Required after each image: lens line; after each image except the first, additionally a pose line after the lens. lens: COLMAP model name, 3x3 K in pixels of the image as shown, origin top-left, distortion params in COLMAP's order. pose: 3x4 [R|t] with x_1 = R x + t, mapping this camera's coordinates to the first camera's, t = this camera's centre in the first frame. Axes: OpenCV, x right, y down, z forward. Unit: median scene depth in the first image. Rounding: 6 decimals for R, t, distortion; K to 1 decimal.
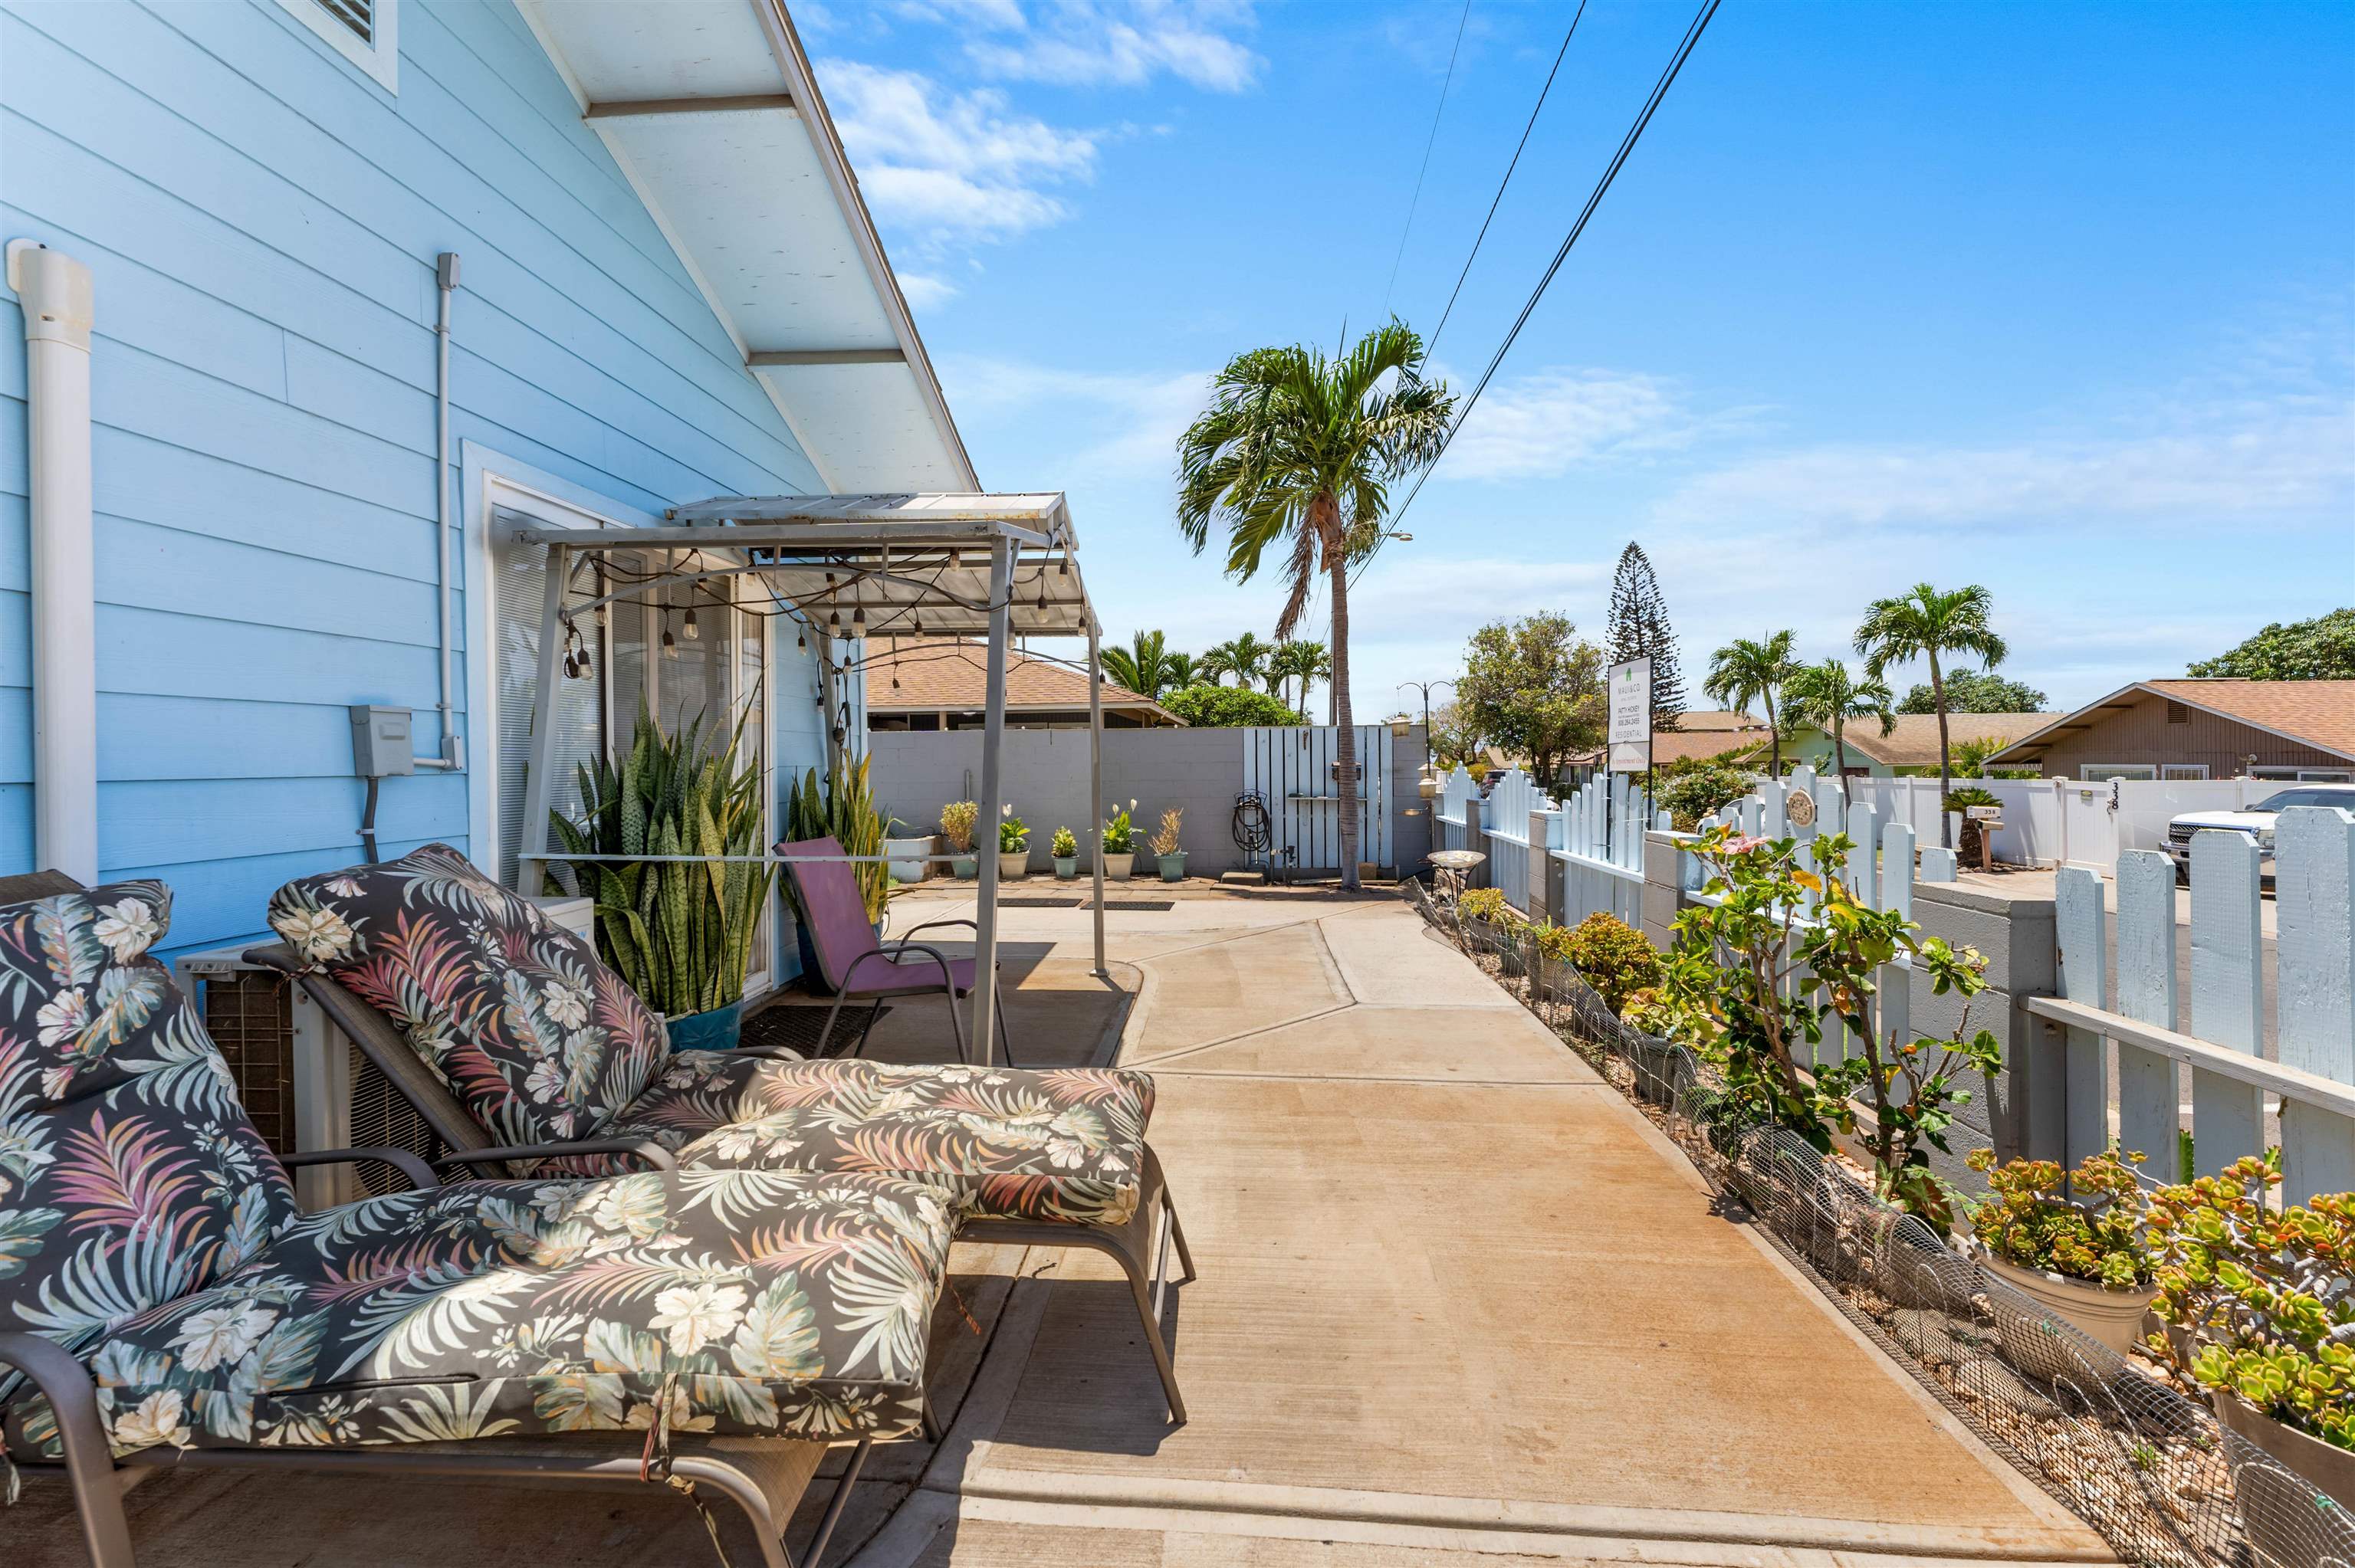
lens RADIAL K [[977.1, 0, 1177.5], [0, 977.1, 784.0], [0, 0, 1]] dist [-0.004214, -0.000003]
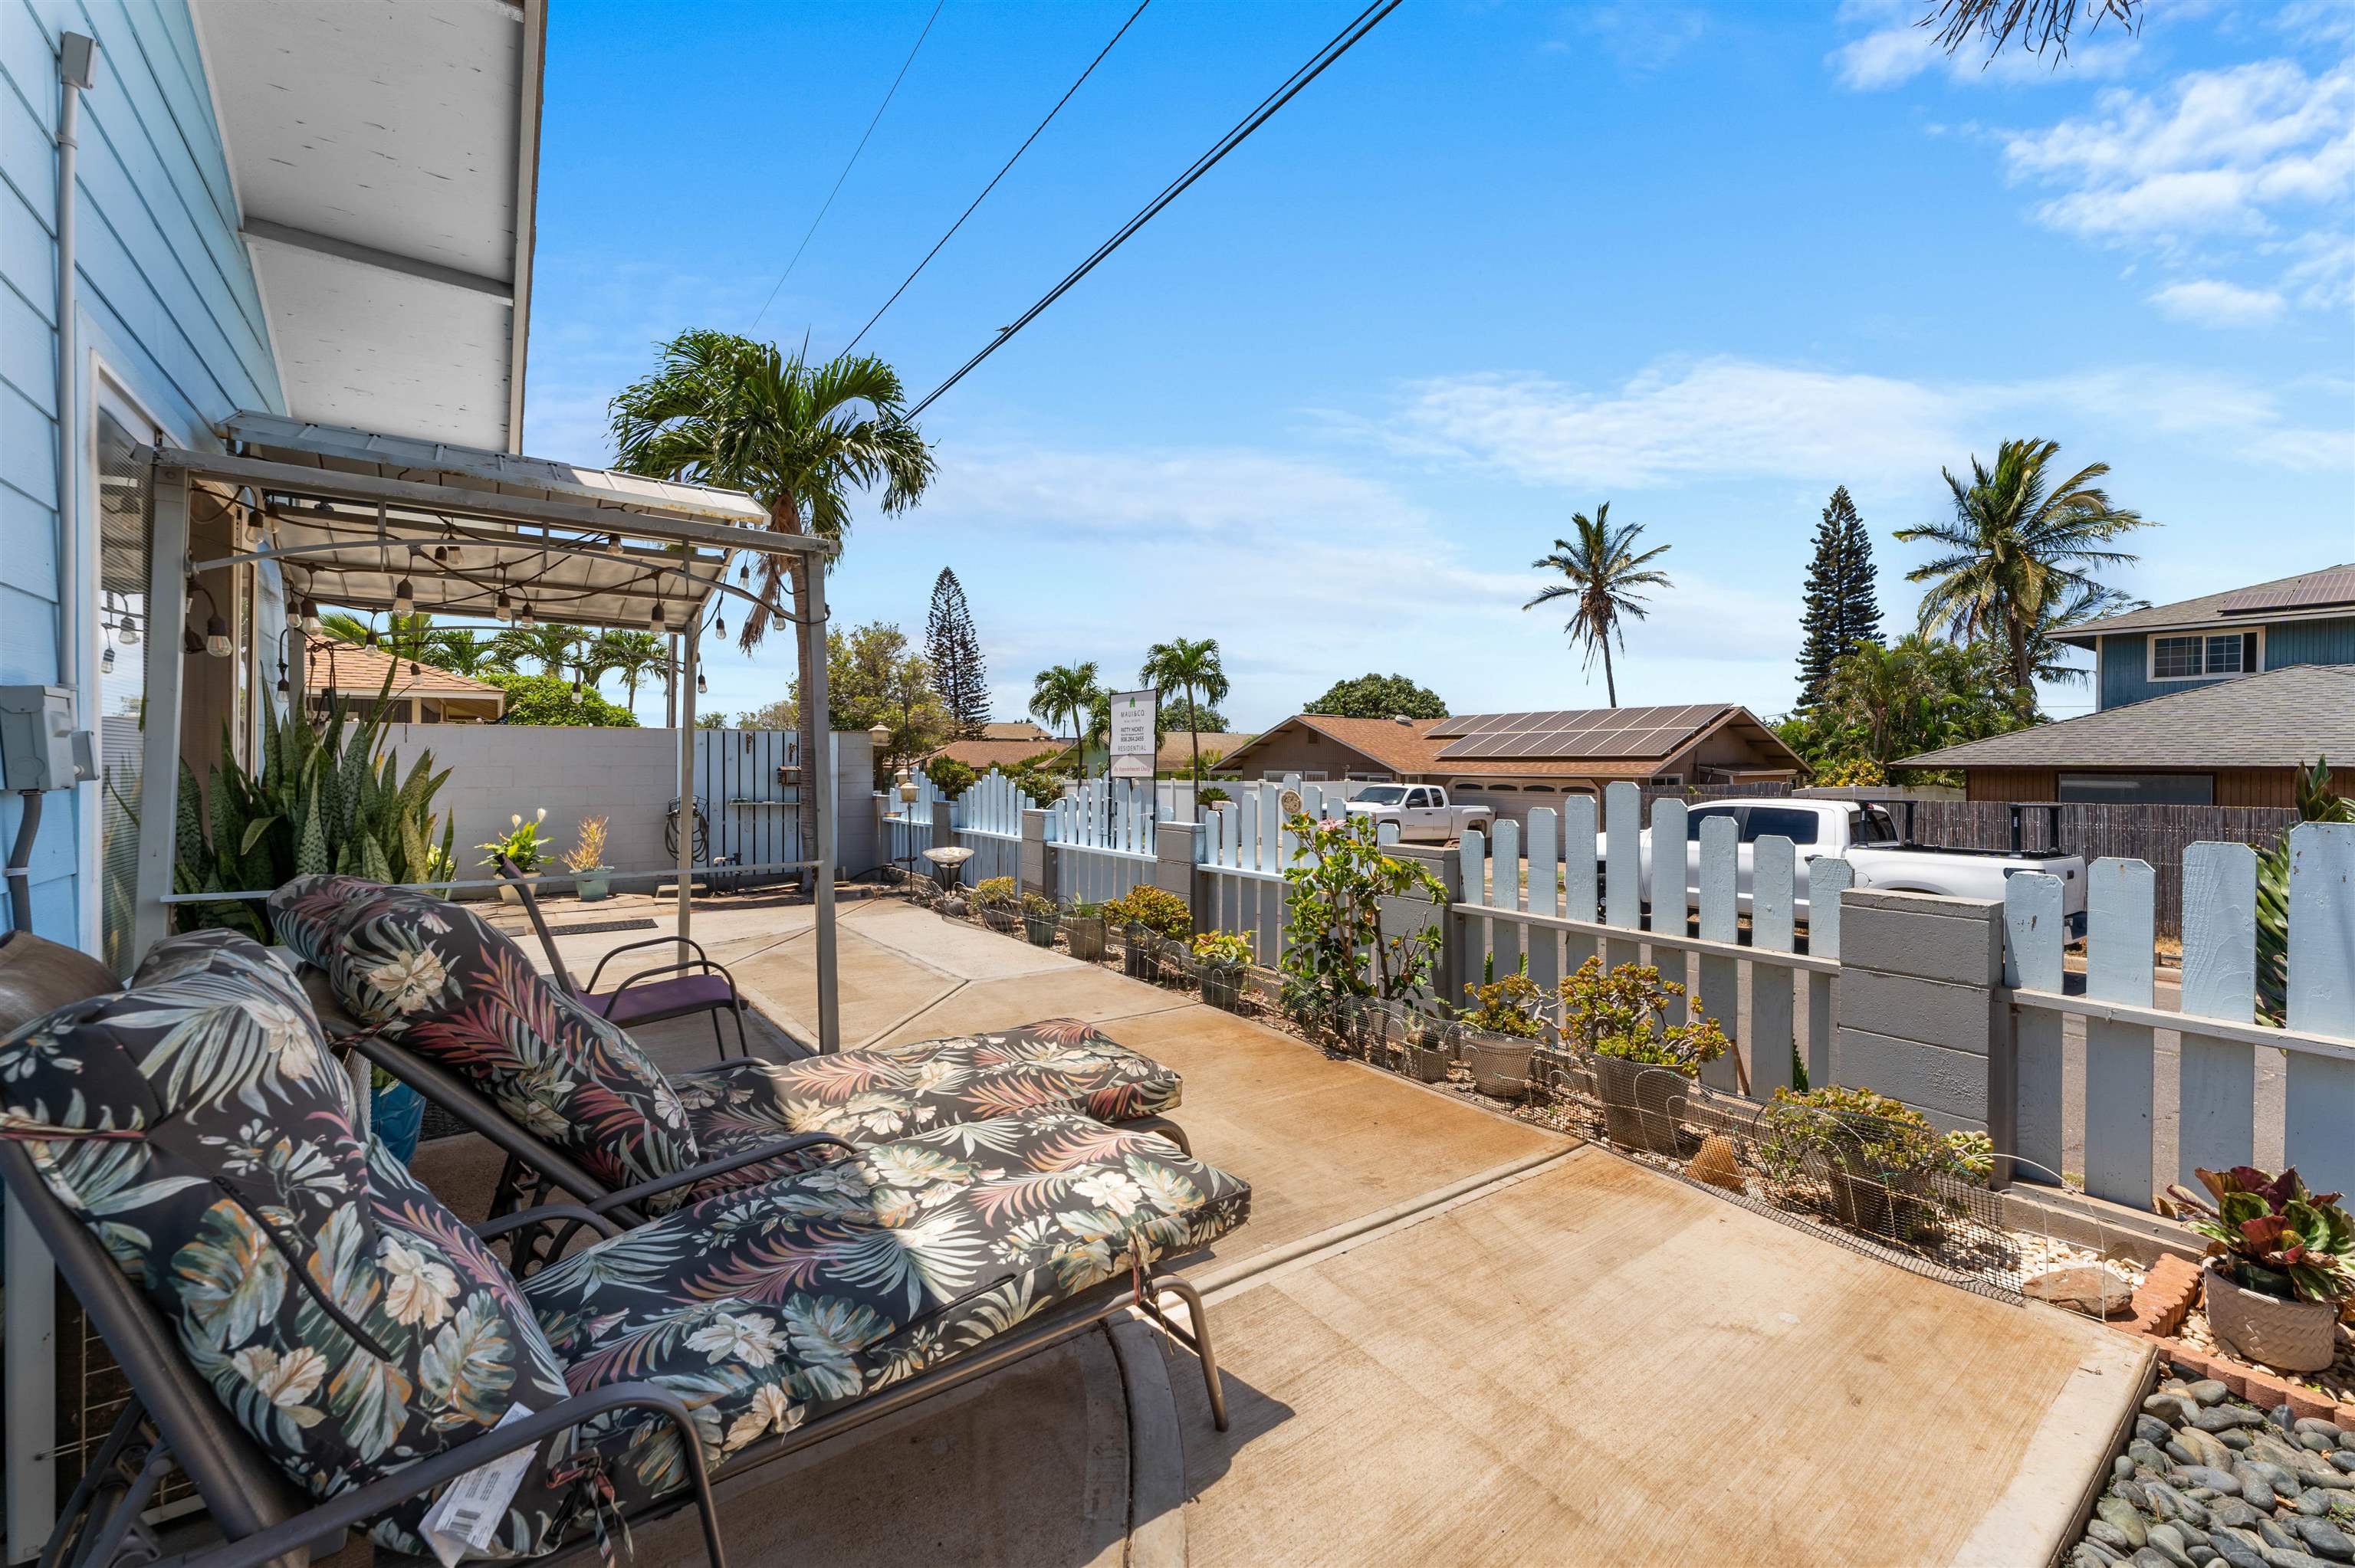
lens RADIAL K [[963.3, 0, 1177.5], [0, 963.3, 784.0], [0, 0, 1]] dist [0.002115, 0.000043]
pose [[0.763168, -0.005673, 0.646175, -0.624867], [0.007626, 0.999971, -0.000227, -0.005601], [-0.646155, 0.005101, 0.763189, -0.032403]]
